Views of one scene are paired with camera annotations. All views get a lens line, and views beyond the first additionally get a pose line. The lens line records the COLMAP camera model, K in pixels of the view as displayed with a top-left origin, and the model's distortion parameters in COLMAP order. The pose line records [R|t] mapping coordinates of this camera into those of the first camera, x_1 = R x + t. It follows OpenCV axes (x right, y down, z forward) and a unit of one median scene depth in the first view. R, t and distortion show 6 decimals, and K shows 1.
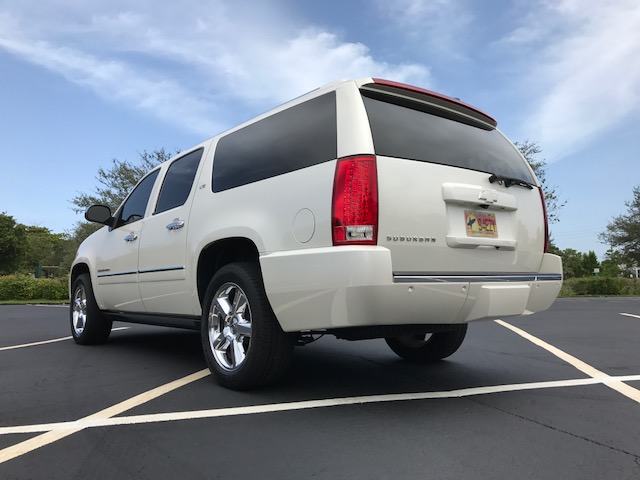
lens RADIAL K [[535.4, 0, 317.8], [0, 535.4, 240.5], [0, 0, 1]] dist [0.010648, 0.004984]
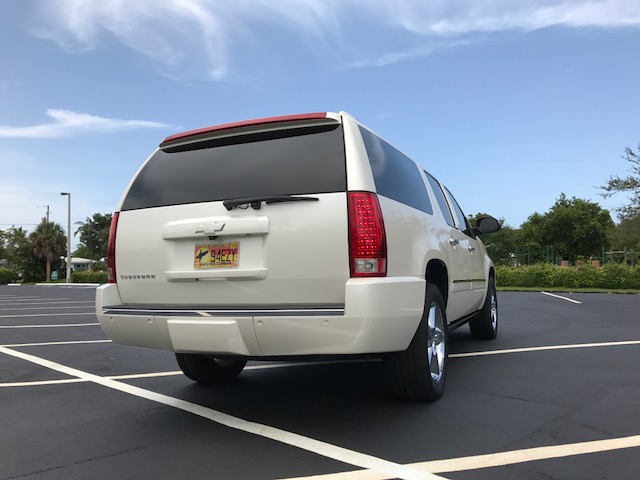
lens RADIAL K [[535.4, 0, 317.8], [0, 535.4, 240.5], [0, 0, 1]] dist [0.010648, 0.004984]
pose [[0.457221, -0.055866, -0.887597, 1.286741], [0.088072, 0.995964, -0.017319, -0.024400], [0.884981, -0.070254, 0.460296, 0.730632]]
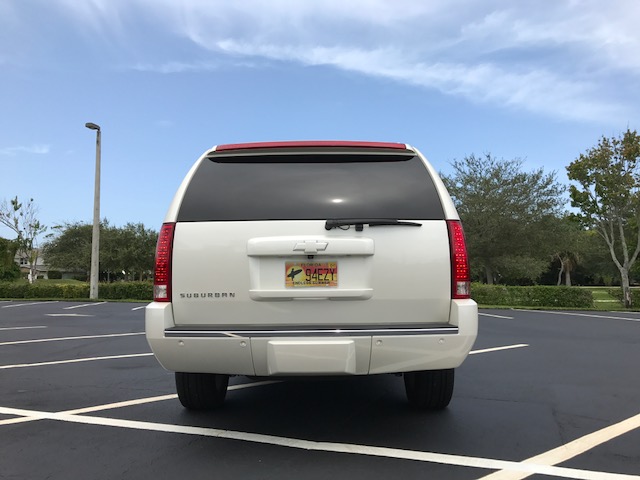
lens RADIAL K [[535.4, 0, 317.8], [0, 535.4, 240.5], [0, 0, 1]] dist [0.010648, 0.004984]
pose [[0.774809, -0.047656, -0.630397, 0.946687], [0.050328, 0.998640, -0.013637, -0.079440], [0.630189, -0.021161, 0.776153, 0.261995]]
